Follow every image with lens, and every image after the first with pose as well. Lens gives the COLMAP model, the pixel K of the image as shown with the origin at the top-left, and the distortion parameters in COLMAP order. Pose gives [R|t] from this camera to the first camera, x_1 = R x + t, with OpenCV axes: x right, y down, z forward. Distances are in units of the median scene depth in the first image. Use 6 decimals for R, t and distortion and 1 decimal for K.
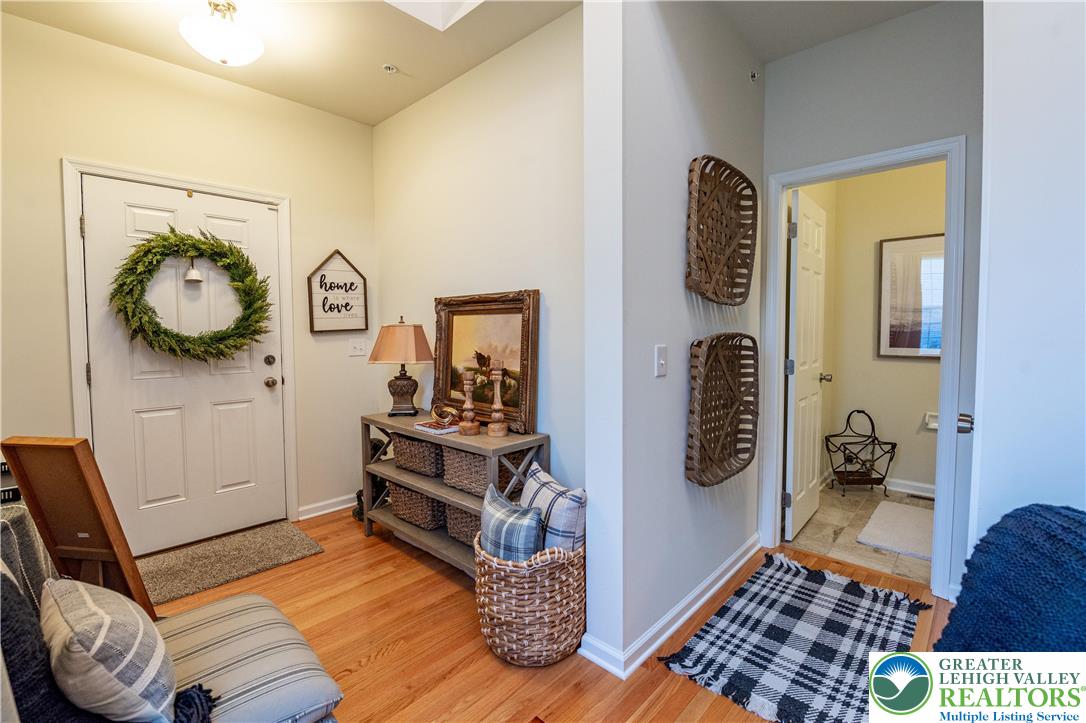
lens RADIAL K [[476.3, 0, 539.6], [0, 476.3, 352.0], [0, 0, 1]] dist [-0.006887, -0.007029]
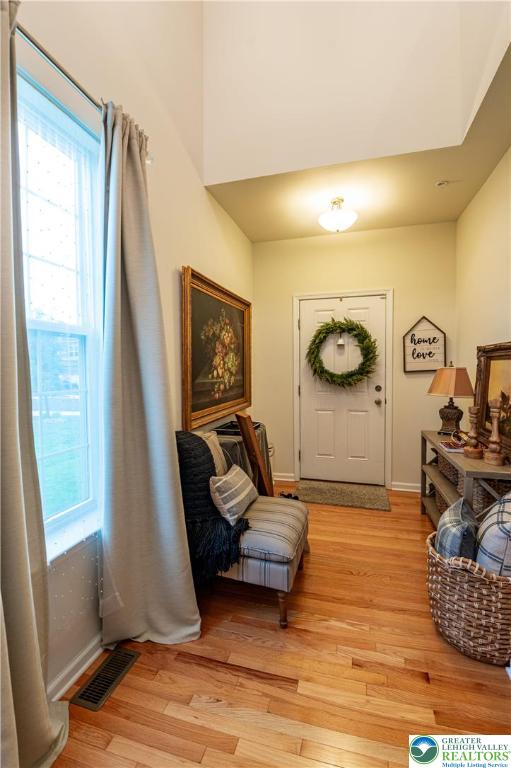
lens RADIAL K [[336.8, 0, 257.3], [0, 336.8, 380.8], [0, 0, 1]] dist [-0.006887, -0.007029]
pose [[0.458728, 0.035811, -0.887855, 0.327179], [-0.036121, 0.999113, 0.021636, -0.023057], [0.887842, 0.022146, 0.459614, 0.082908]]
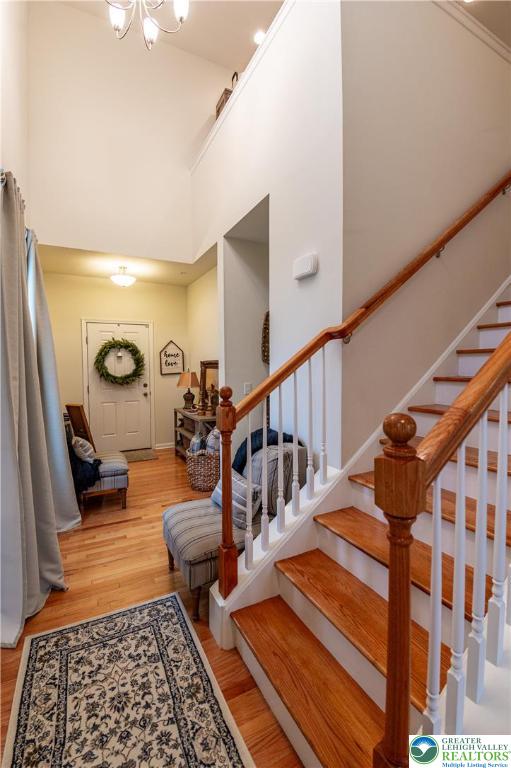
lens RADIAL K [[336.8, 0, 244.9], [0, 336.8, 375.4], [0, 0, 1]] dist [-0.006887, -0.007029]
pose [[0.935386, 0.004916, -0.353595, 0.655790], [-0.009860, 0.999877, -0.012180, -0.023201], [0.353492, 0.014879, 0.935319, -0.583578]]
